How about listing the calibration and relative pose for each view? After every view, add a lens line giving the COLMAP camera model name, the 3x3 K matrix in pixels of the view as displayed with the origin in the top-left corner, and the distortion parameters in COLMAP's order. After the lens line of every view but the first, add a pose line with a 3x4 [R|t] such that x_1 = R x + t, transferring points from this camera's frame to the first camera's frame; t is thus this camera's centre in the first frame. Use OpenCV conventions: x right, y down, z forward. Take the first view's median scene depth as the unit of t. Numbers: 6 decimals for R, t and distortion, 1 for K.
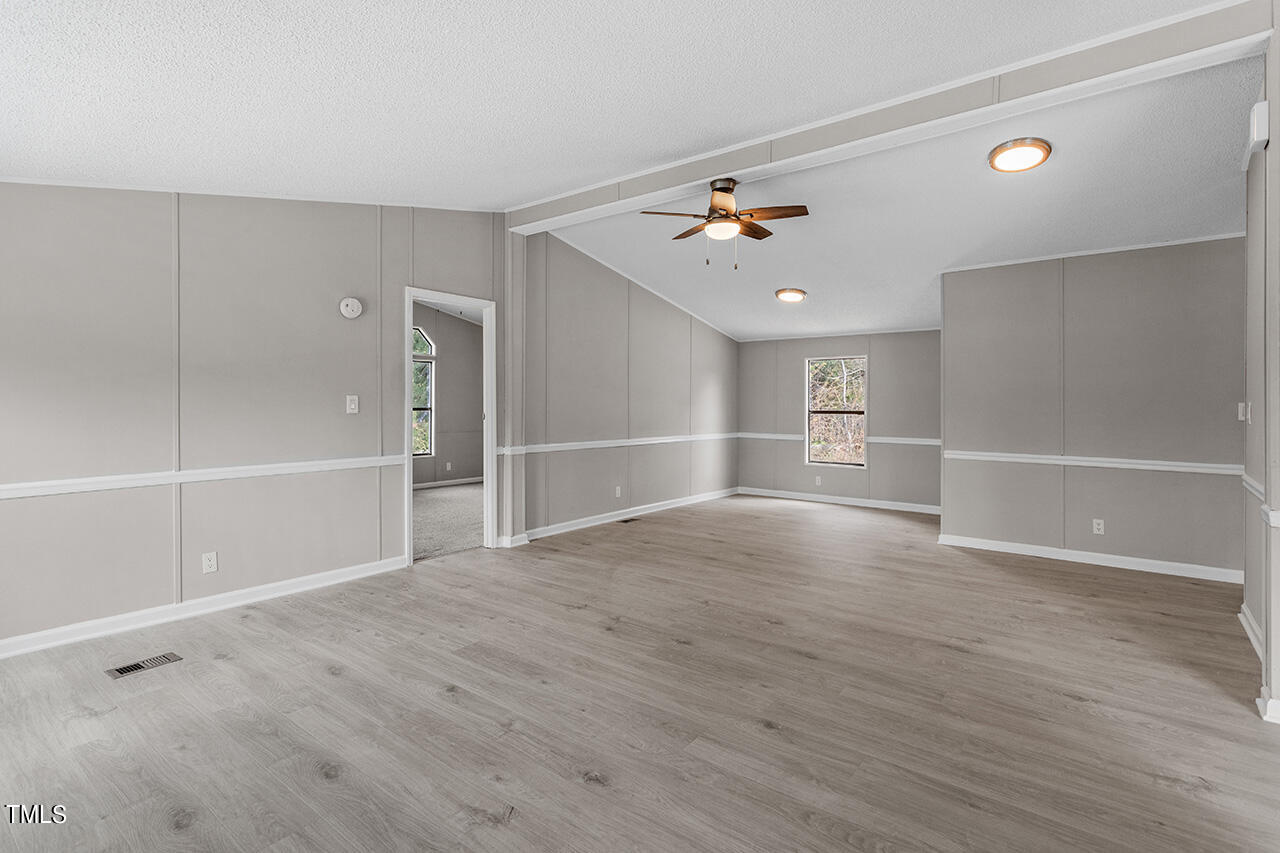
lens RADIAL K [[620.6, 0, 631.5], [0, 620.6, 421.1], [0, 0, 1]] dist [-0.002264, -0.000411]
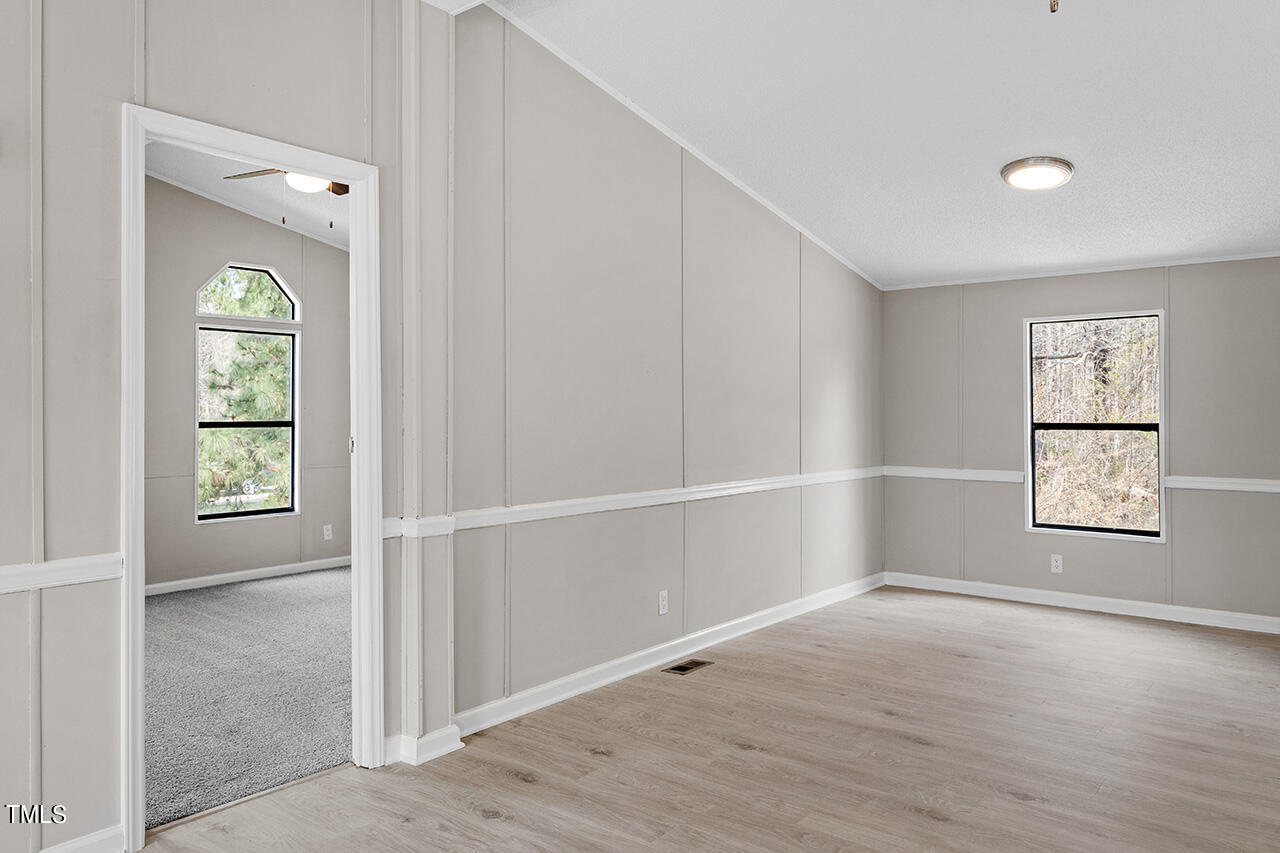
lens RADIAL K [[893.1, 0, 640.5], [0, 893.1, 417.0], [0, 0, 1]] dist [-0.002496, -0.000947]
pose [[0.999982, -0.005981, -0.000633, -0.038067], [0.005966, 0.999761, -0.021030, -0.010478], [0.000759, 0.021026, 0.999779, 0.341416]]
